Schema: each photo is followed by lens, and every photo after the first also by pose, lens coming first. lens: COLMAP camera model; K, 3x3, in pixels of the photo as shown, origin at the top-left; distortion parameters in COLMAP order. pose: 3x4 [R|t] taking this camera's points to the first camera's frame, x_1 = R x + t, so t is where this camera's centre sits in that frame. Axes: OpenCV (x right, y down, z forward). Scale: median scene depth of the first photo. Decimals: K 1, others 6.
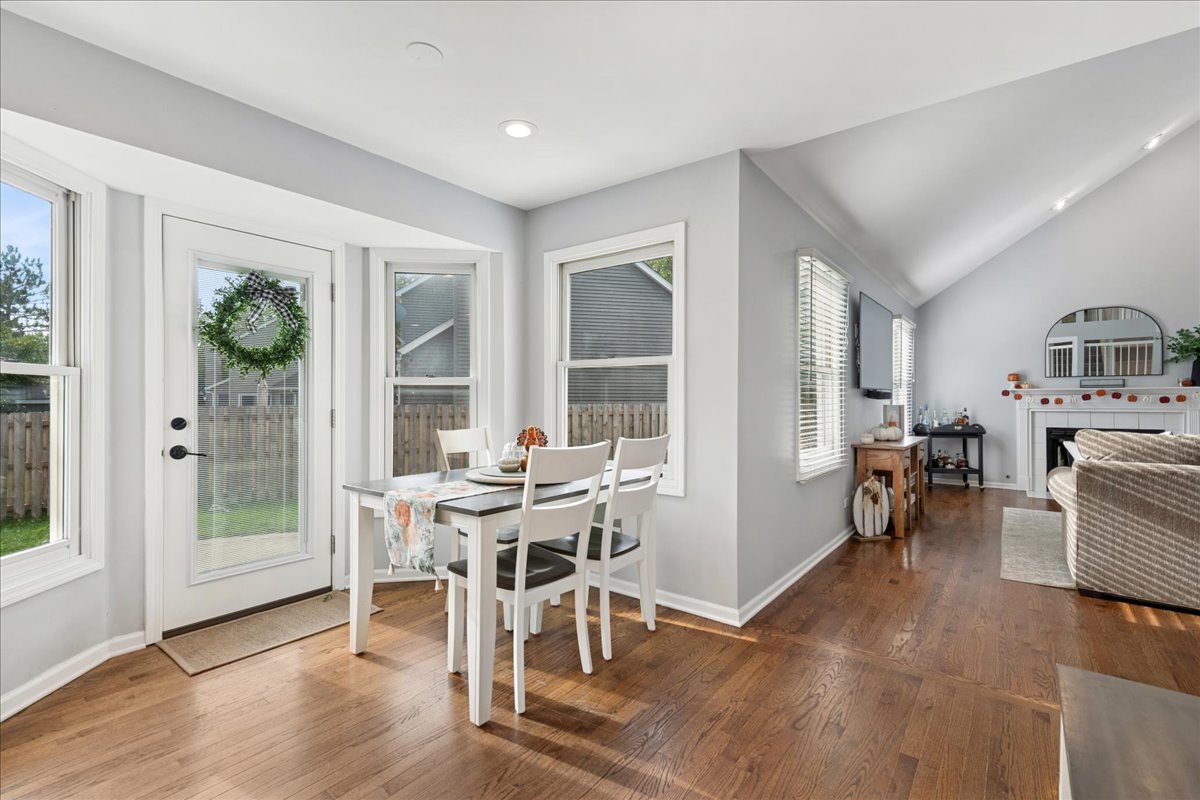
lens RADIAL K [[514.1, 0, 610.8], [0, 514.1, 398.0], [0, 0, 1]] dist [0.000486, -0.000160]
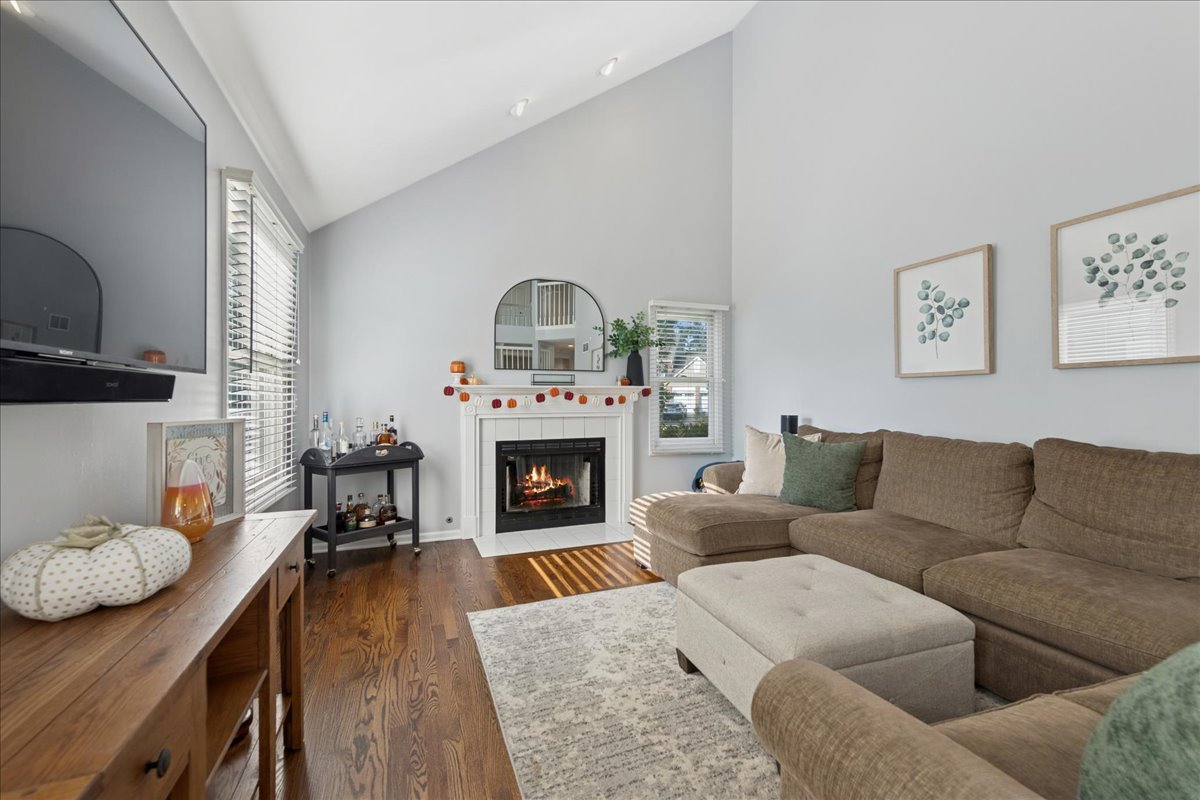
lens RADIAL K [[514.1, 0, 610.8], [0, 514.1, 398.0], [0, 0, 1]] dist [0.000486, -0.000160]
pose [[0.514500, 0.001390, 0.857489, 0.326268], [-0.004245, 0.999991, 0.000926, -0.002390], [-0.857480, -0.004117, 0.514501, 0.501332]]
